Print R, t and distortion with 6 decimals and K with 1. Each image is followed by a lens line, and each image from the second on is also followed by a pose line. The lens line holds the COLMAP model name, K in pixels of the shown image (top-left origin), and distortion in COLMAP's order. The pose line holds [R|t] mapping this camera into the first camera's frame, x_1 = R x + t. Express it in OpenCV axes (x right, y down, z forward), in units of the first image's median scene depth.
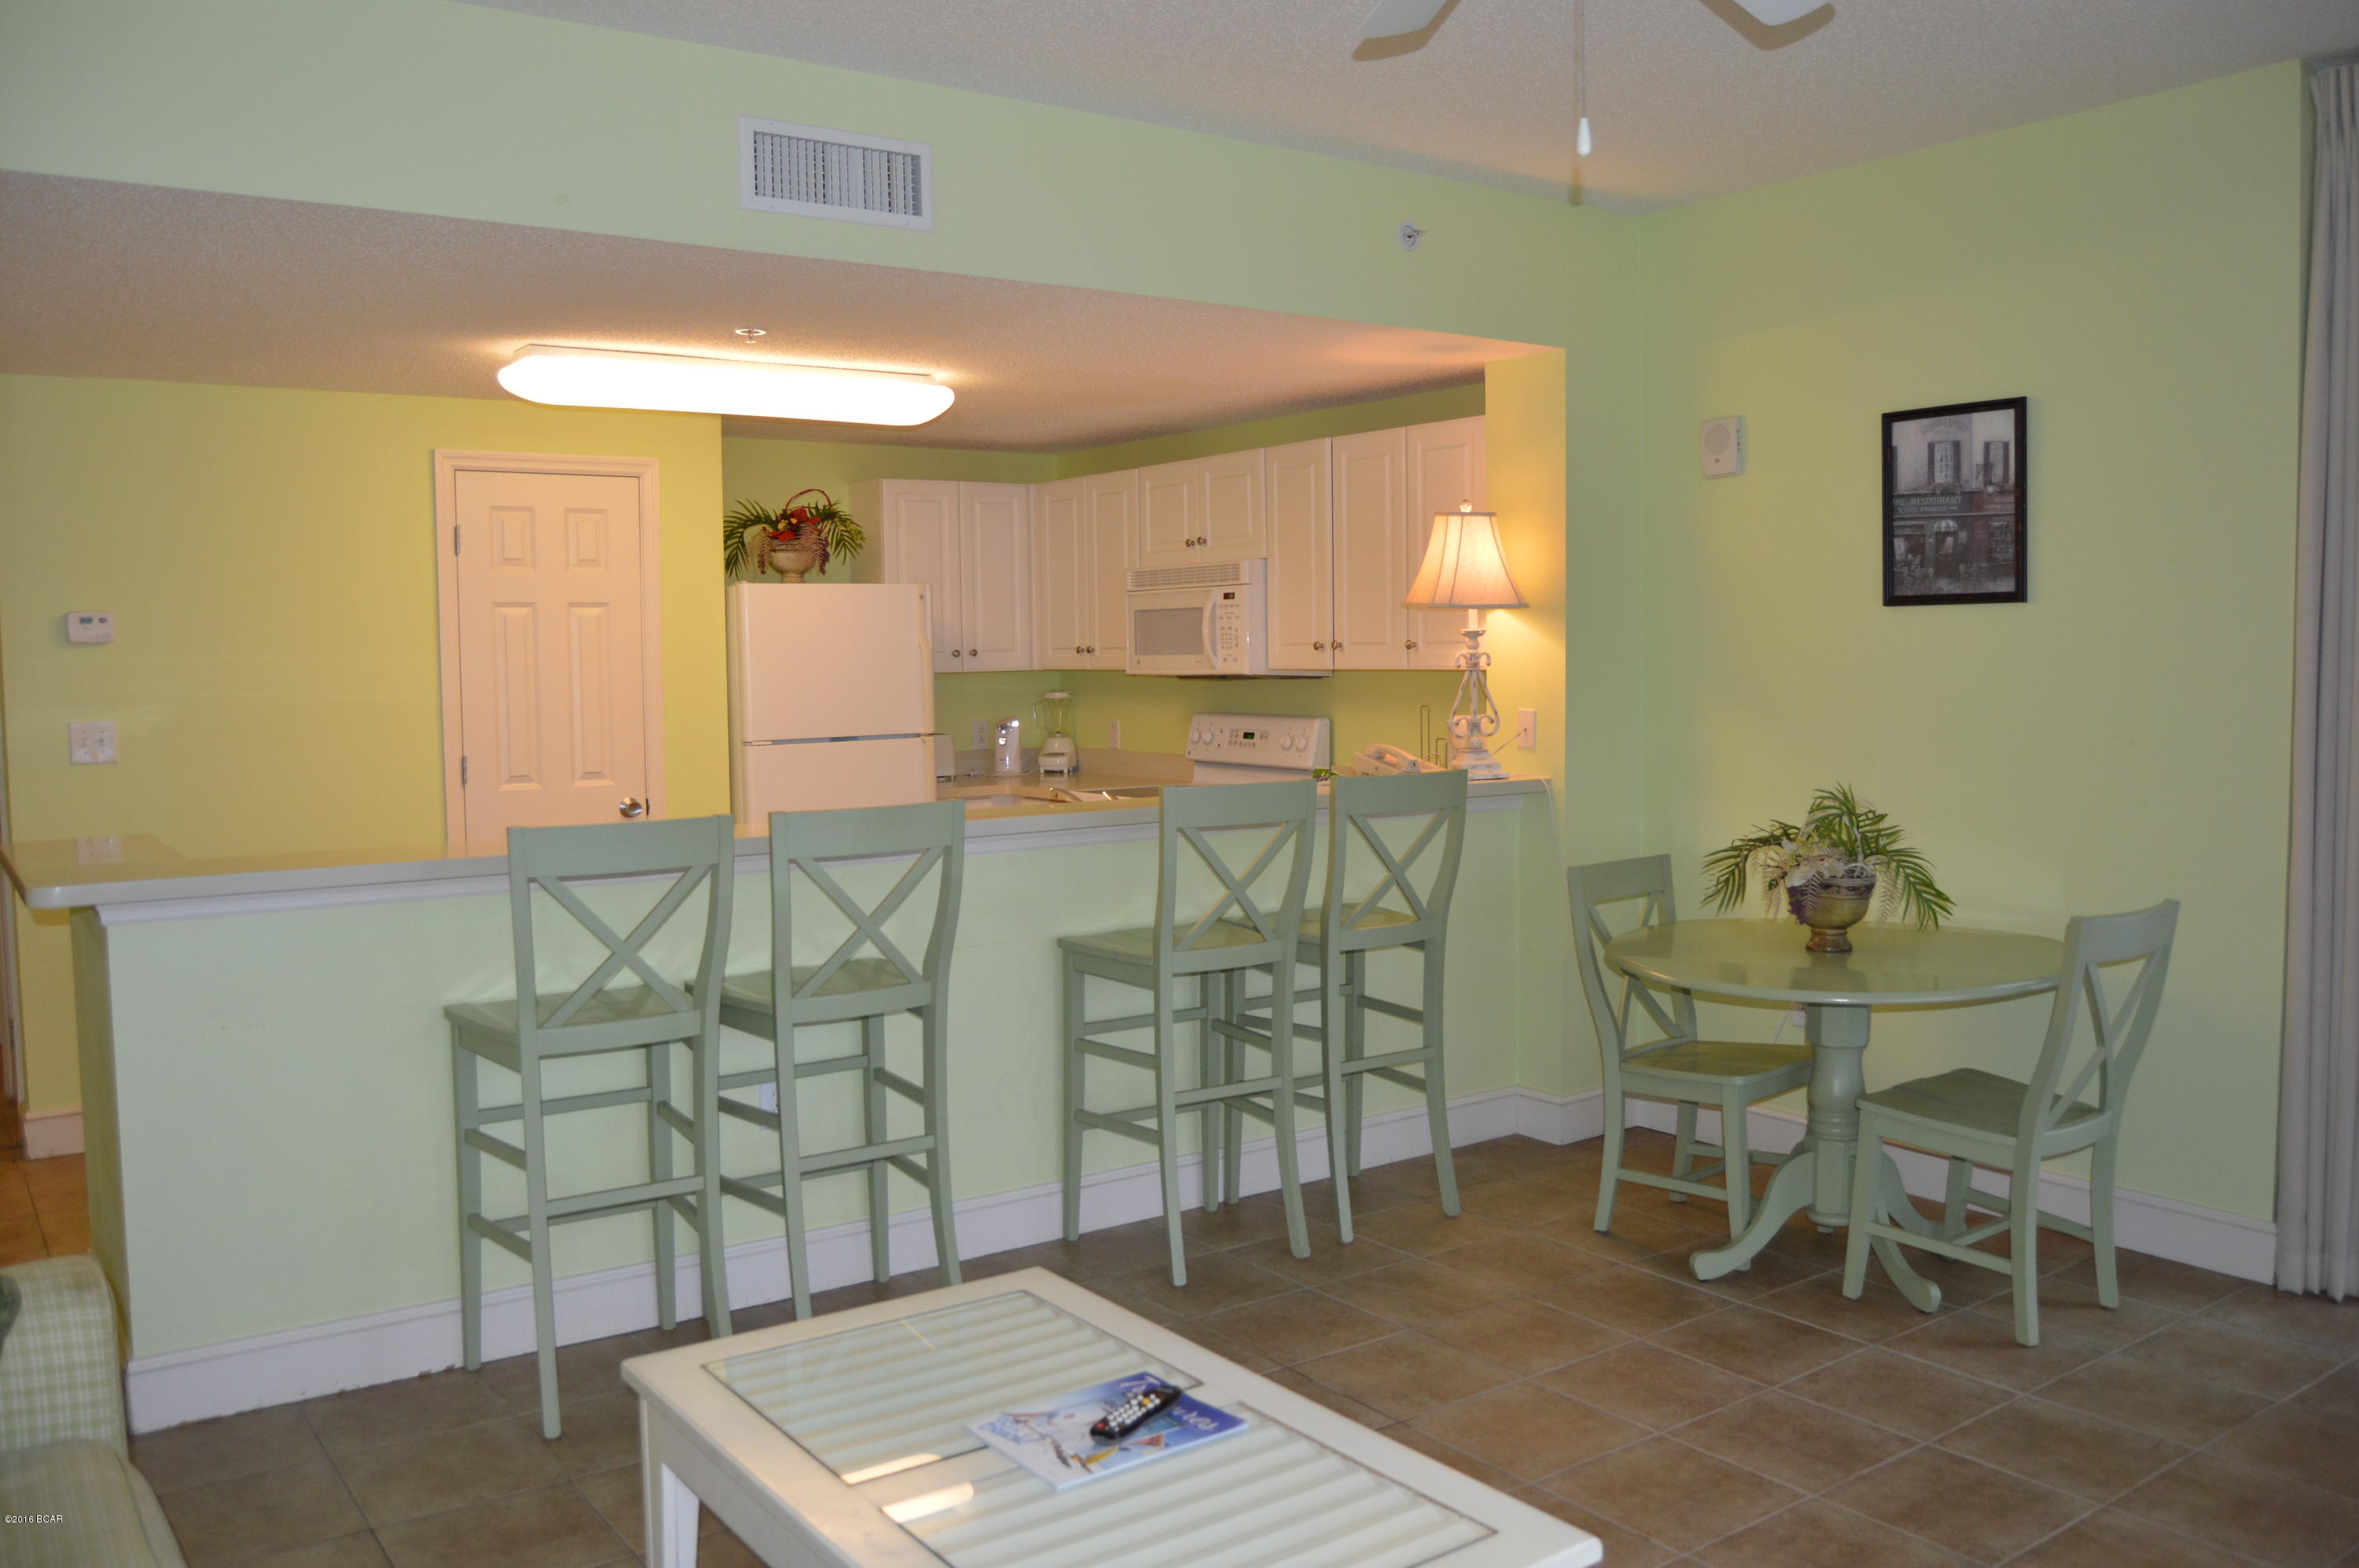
lens RADIAL K [[1866.5, 0, 1188.2], [0, 1866.5, 782.5], [0, 0, 1]] dist [-0.091140, 0.033231]
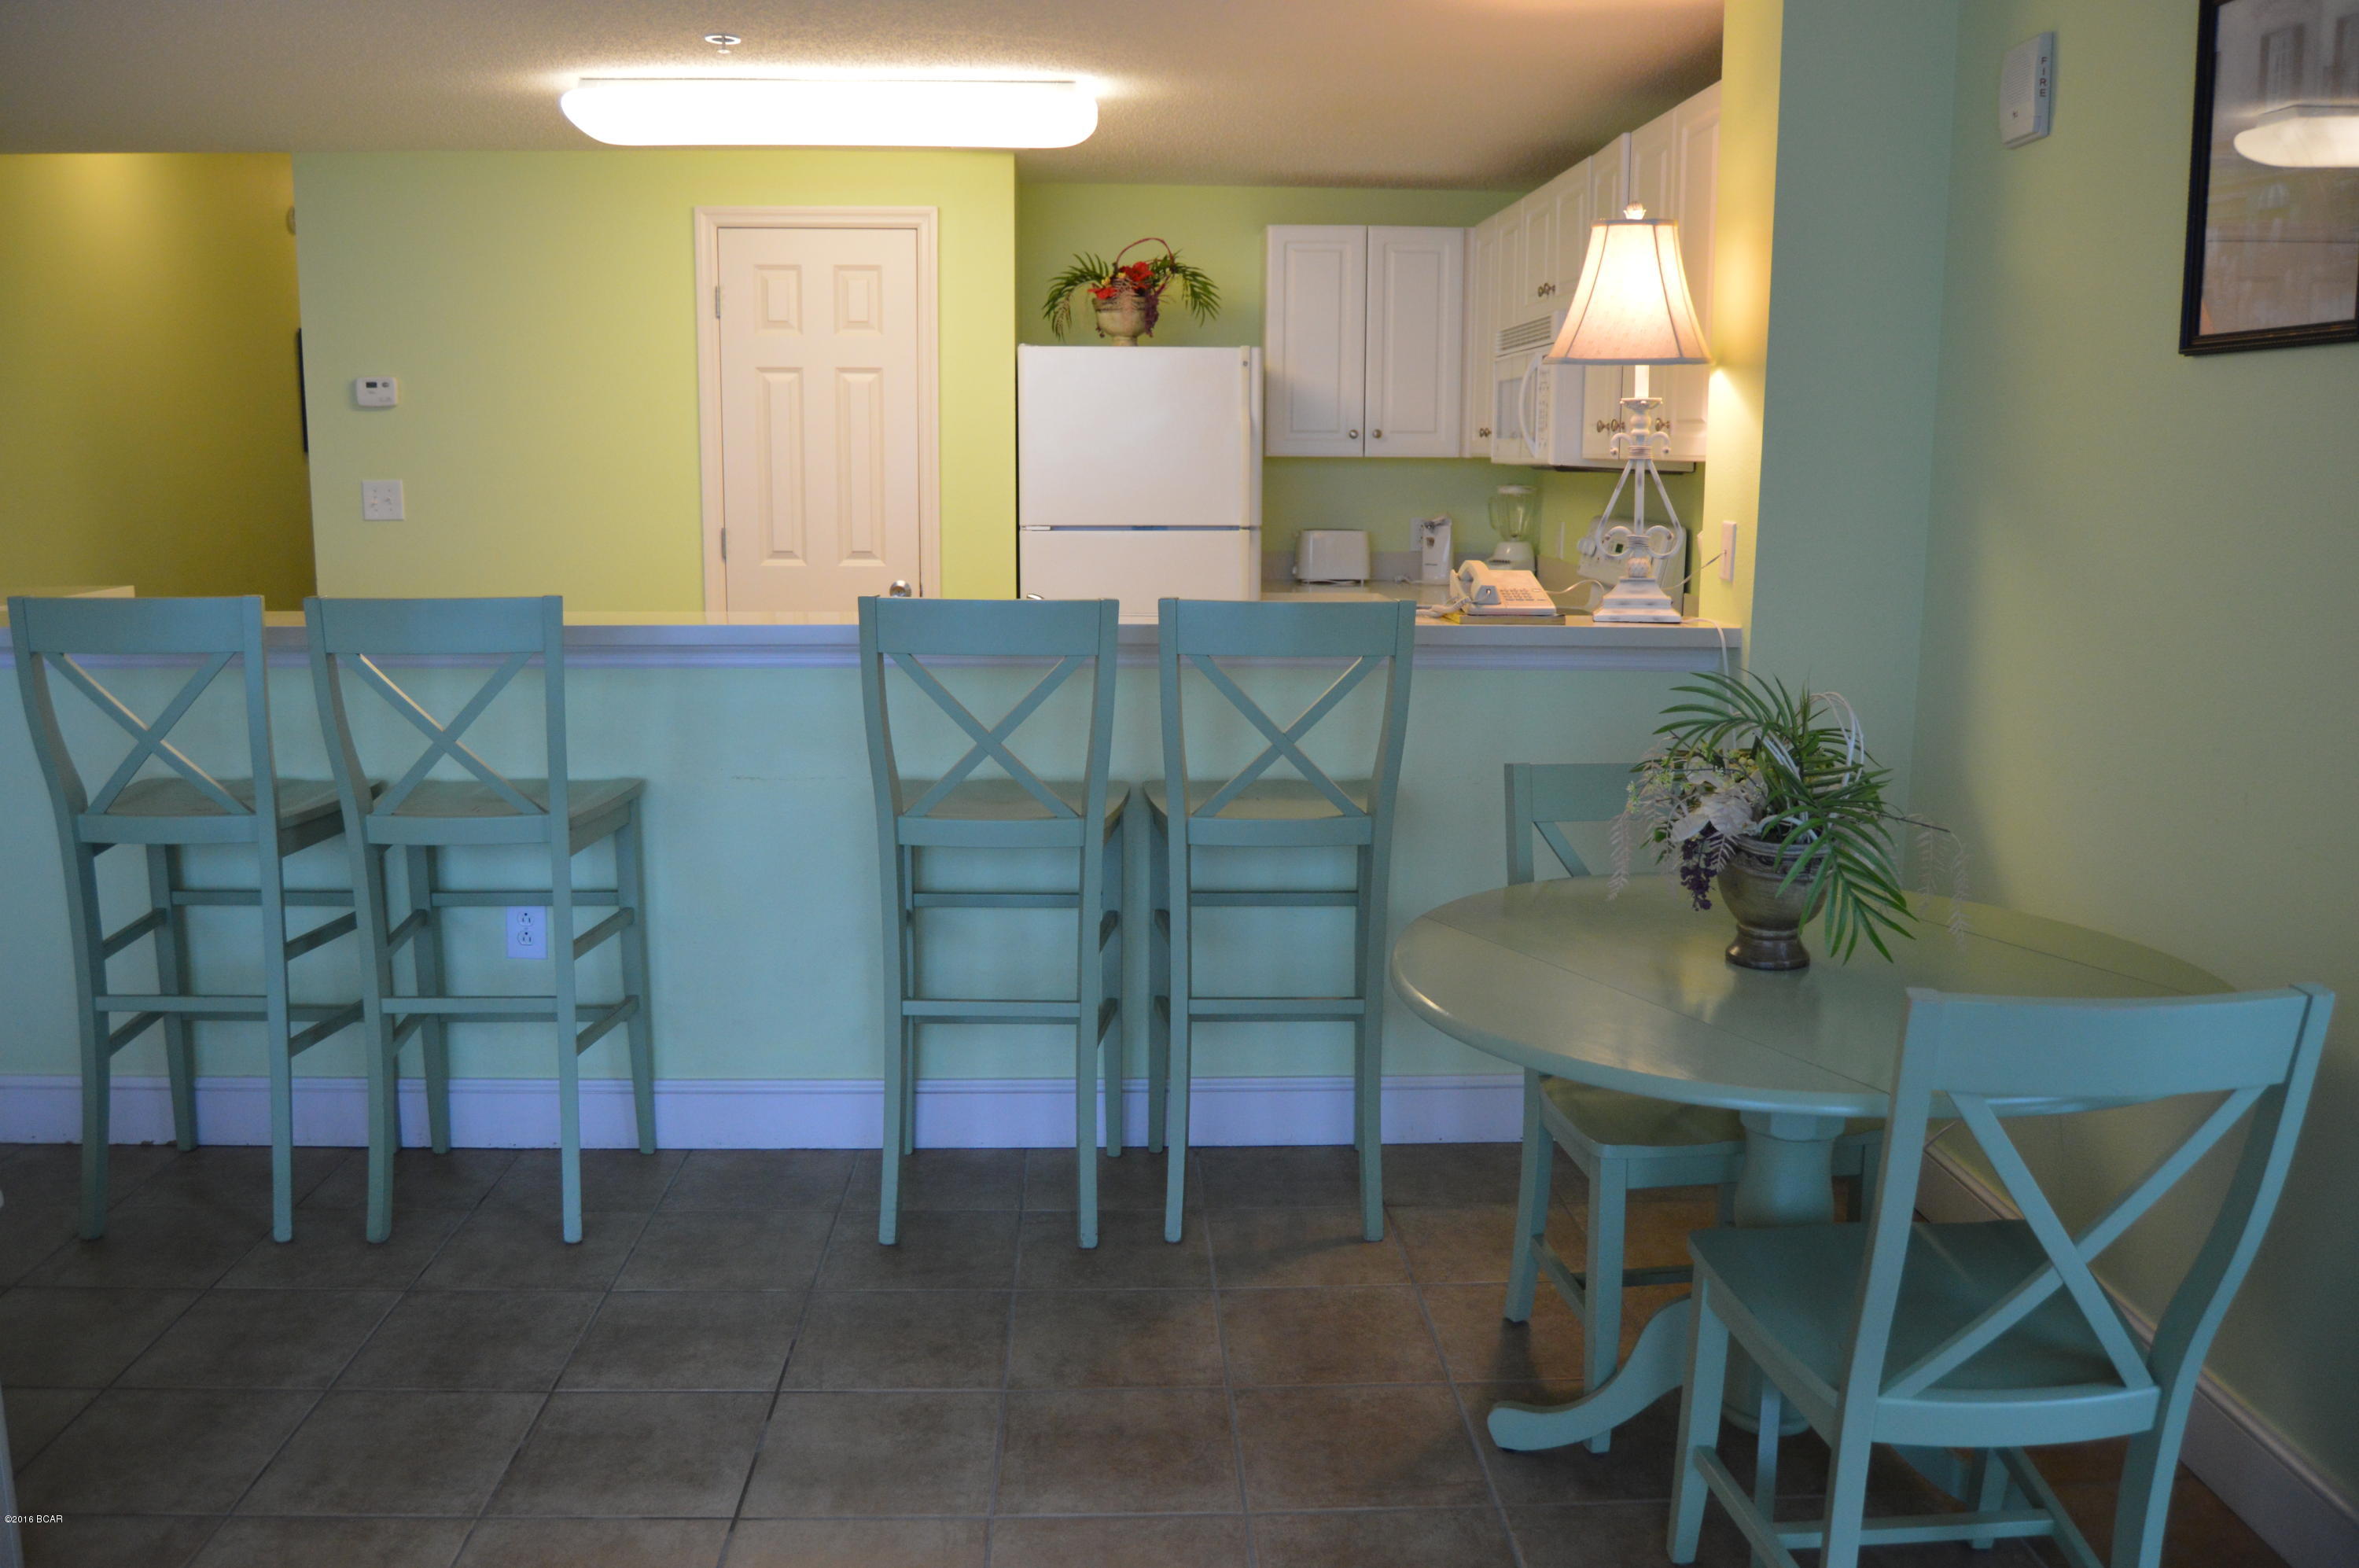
lens RADIAL K [[1866.5, 0, 1188.2], [0, 1866.5, 782.5], [0, 0, 1]] dist [-0.091140, 0.033231]
pose [[0.837139, 0.114881, -0.534790, 0.384053], [-0.057176, 0.990718, 0.123320, -0.017553], [0.543993, -0.072659, 0.835938, 0.339040]]
